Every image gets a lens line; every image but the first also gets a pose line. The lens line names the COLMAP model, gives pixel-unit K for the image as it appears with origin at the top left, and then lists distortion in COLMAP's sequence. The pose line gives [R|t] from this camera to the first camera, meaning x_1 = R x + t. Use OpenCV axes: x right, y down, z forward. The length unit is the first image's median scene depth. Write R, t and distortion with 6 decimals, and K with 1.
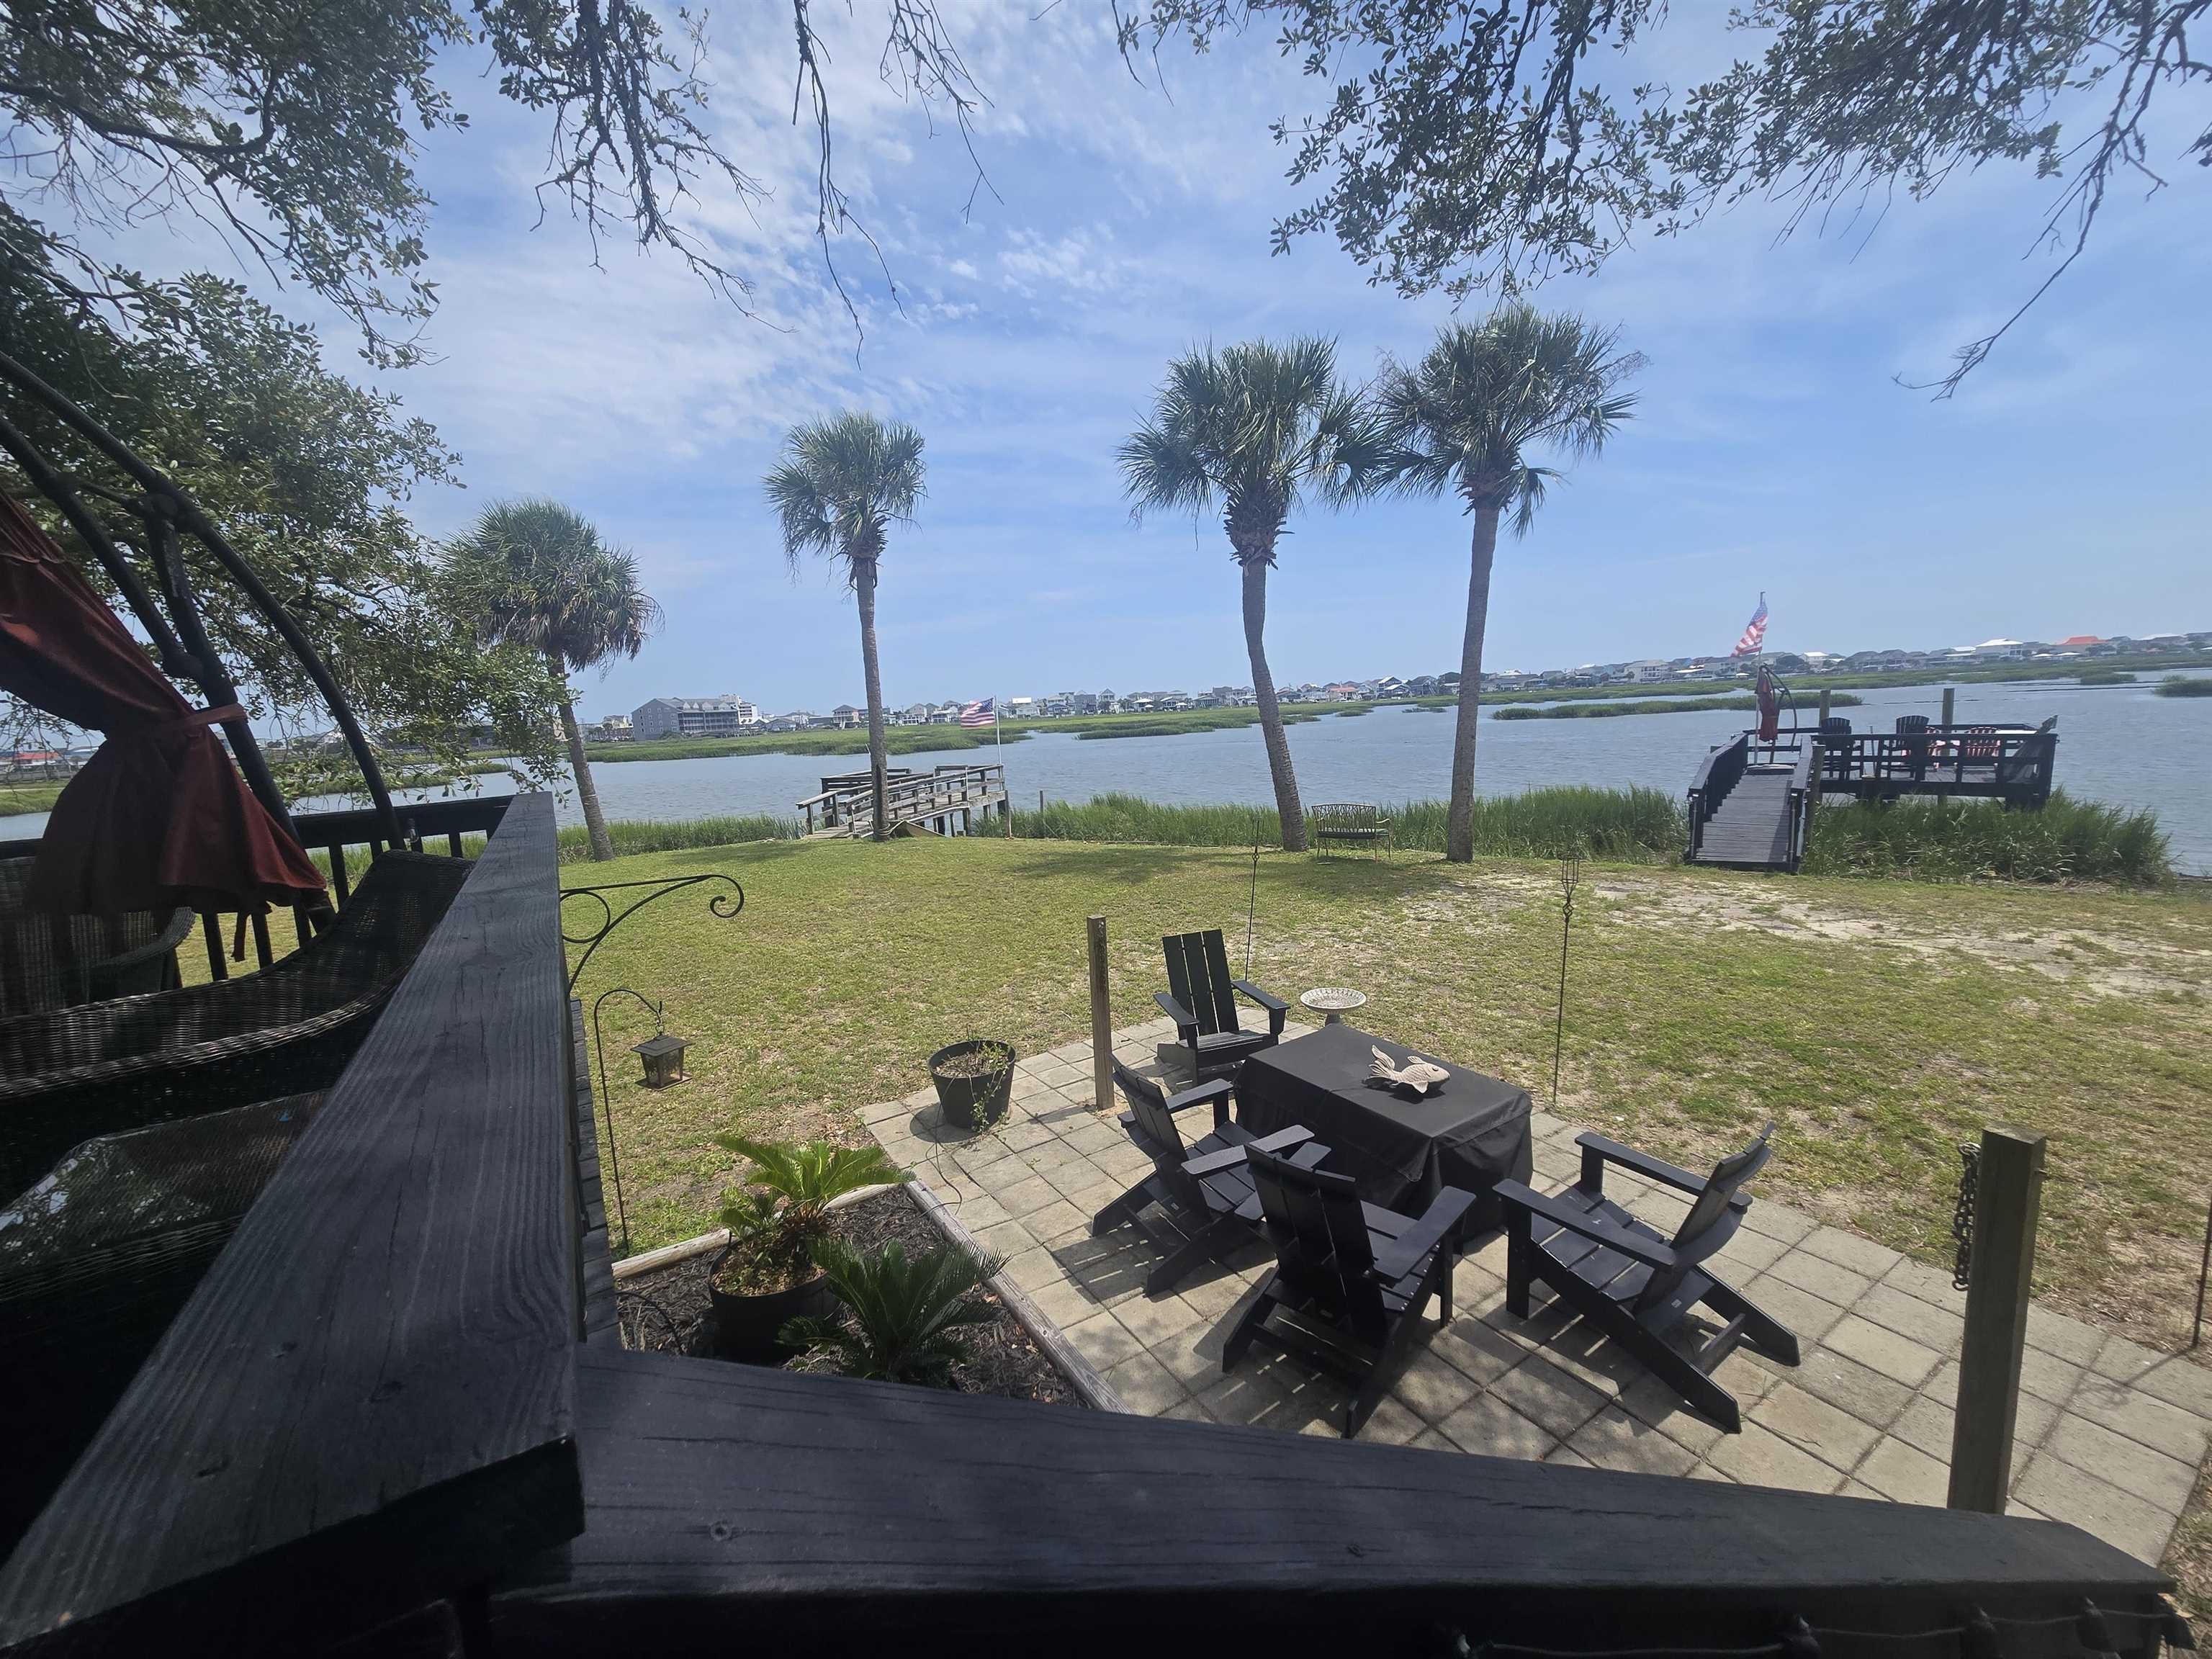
lens RADIAL K [[897.6, 0, 1103.9], [0, 897.6, 827.5], [0, 0, 1]] dist [0.012426, 0.000471]
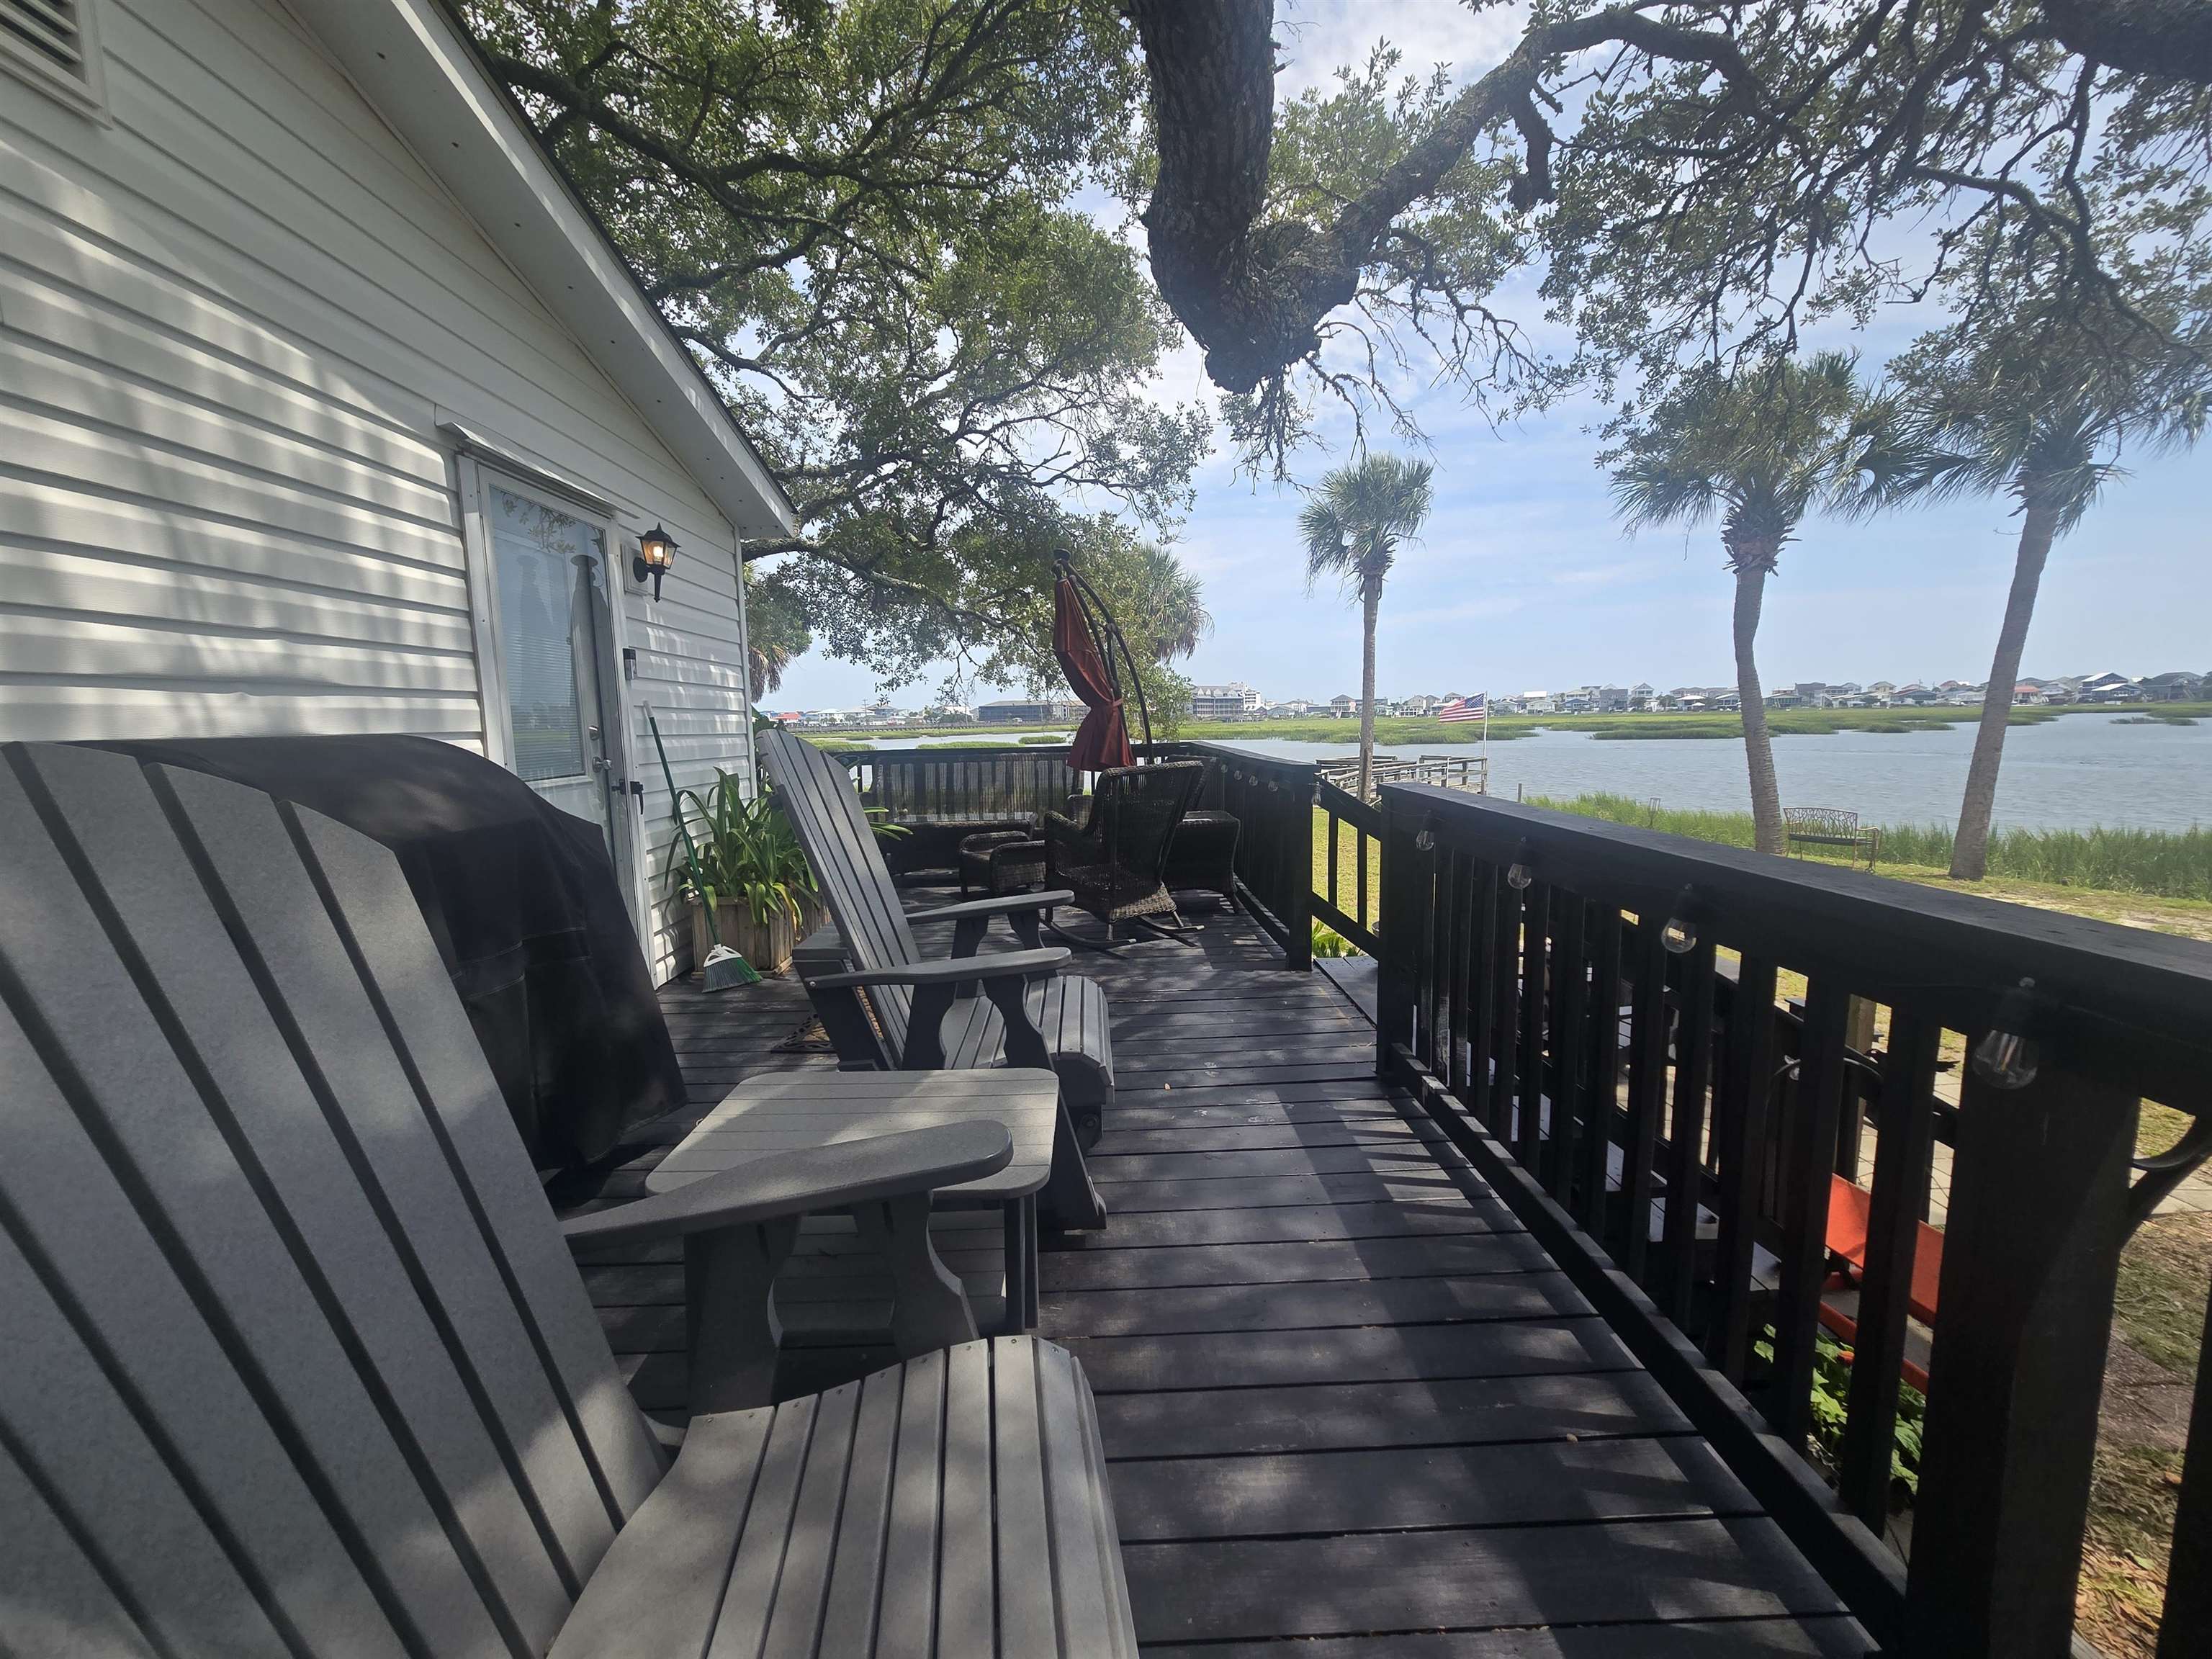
lens RADIAL K [[897.6, 0, 1112.6], [0, 897.6, 834.1], [0, 0, 1]] dist [0.012426, 0.000471]
pose [[0.864731, 0.102453, -0.491674, 0.059506], [-0.093430, 0.994699, 0.042952, 0.024859], [0.493468, 0.008795, 0.869719, -0.213033]]
